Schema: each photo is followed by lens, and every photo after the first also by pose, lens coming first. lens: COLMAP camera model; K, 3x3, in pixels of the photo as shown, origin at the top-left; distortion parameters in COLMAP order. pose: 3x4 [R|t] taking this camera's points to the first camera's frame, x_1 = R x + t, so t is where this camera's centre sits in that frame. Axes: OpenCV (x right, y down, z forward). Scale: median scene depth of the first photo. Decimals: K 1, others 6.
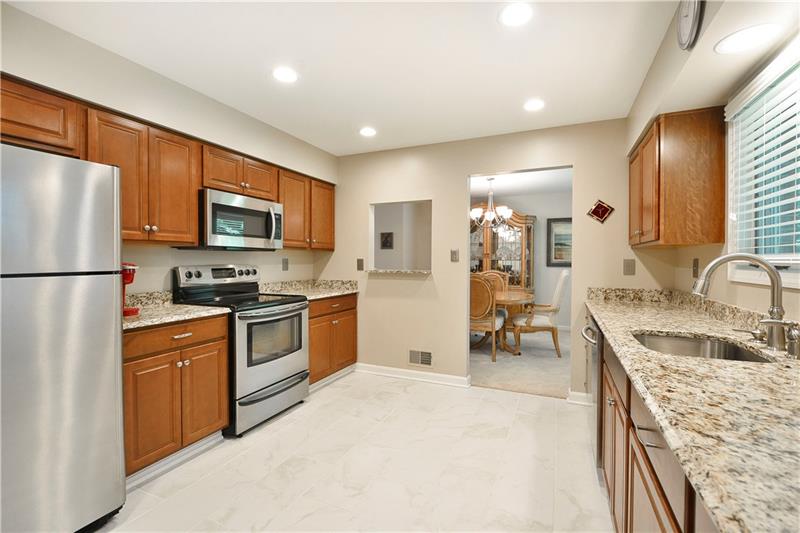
lens RADIAL K [[360.8, 0, 400.8], [0, 360.8, 263.6], [0, 0, 1]] dist [-0.002600, -0.003719]
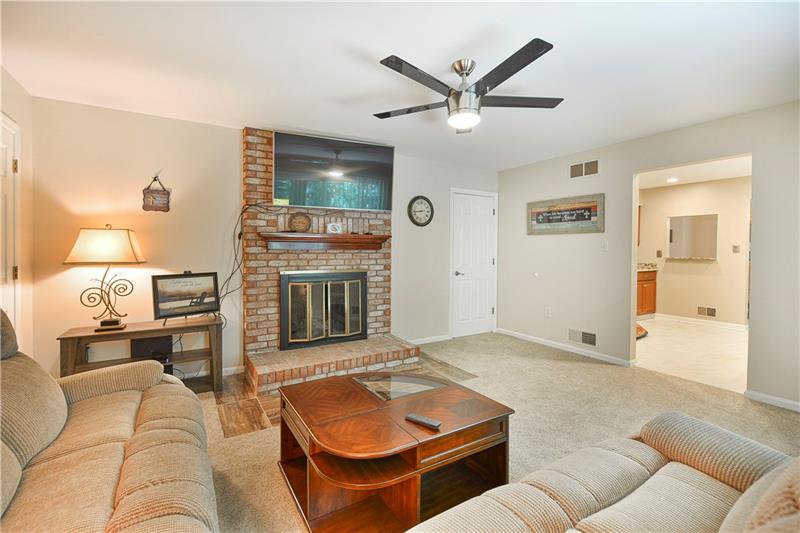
lens RADIAL K [[360.8, 0, 391.1], [0, 360.8, 252.8], [0, 0, 1]] dist [-0.002600, -0.003719]
pose [[0.813011, 0.009466, -0.582171, -0.185295], [-0.009391, 0.999951, 0.003144, 0.005180], [0.582172, 0.002911, 0.813060, -1.307258]]
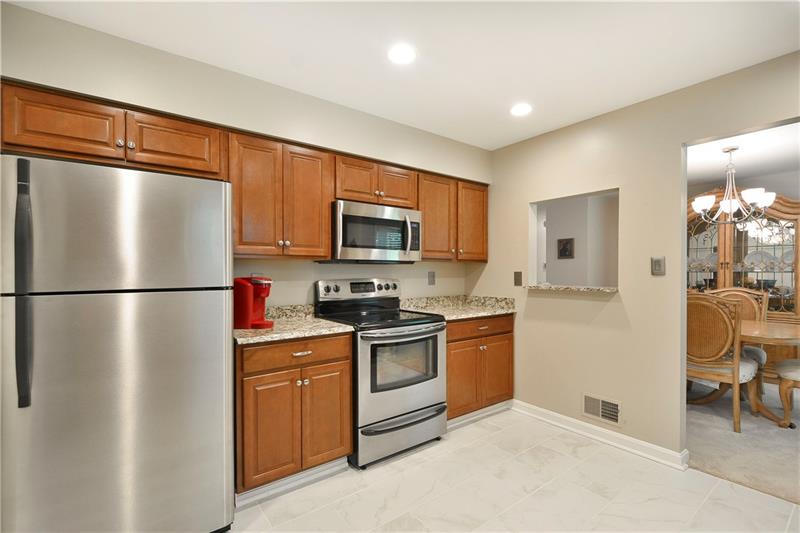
lens RADIAL K [[360.8, 0, 399.5], [0, 360.8, 272.3], [0, 0, 1]] dist [-0.002600, -0.003719]
pose [[0.871427, -0.002429, -0.490518, 0.065266], [-0.000958, 0.999977, -0.006654, -0.007193], [0.490524, 0.006269, 0.871405, 0.199878]]
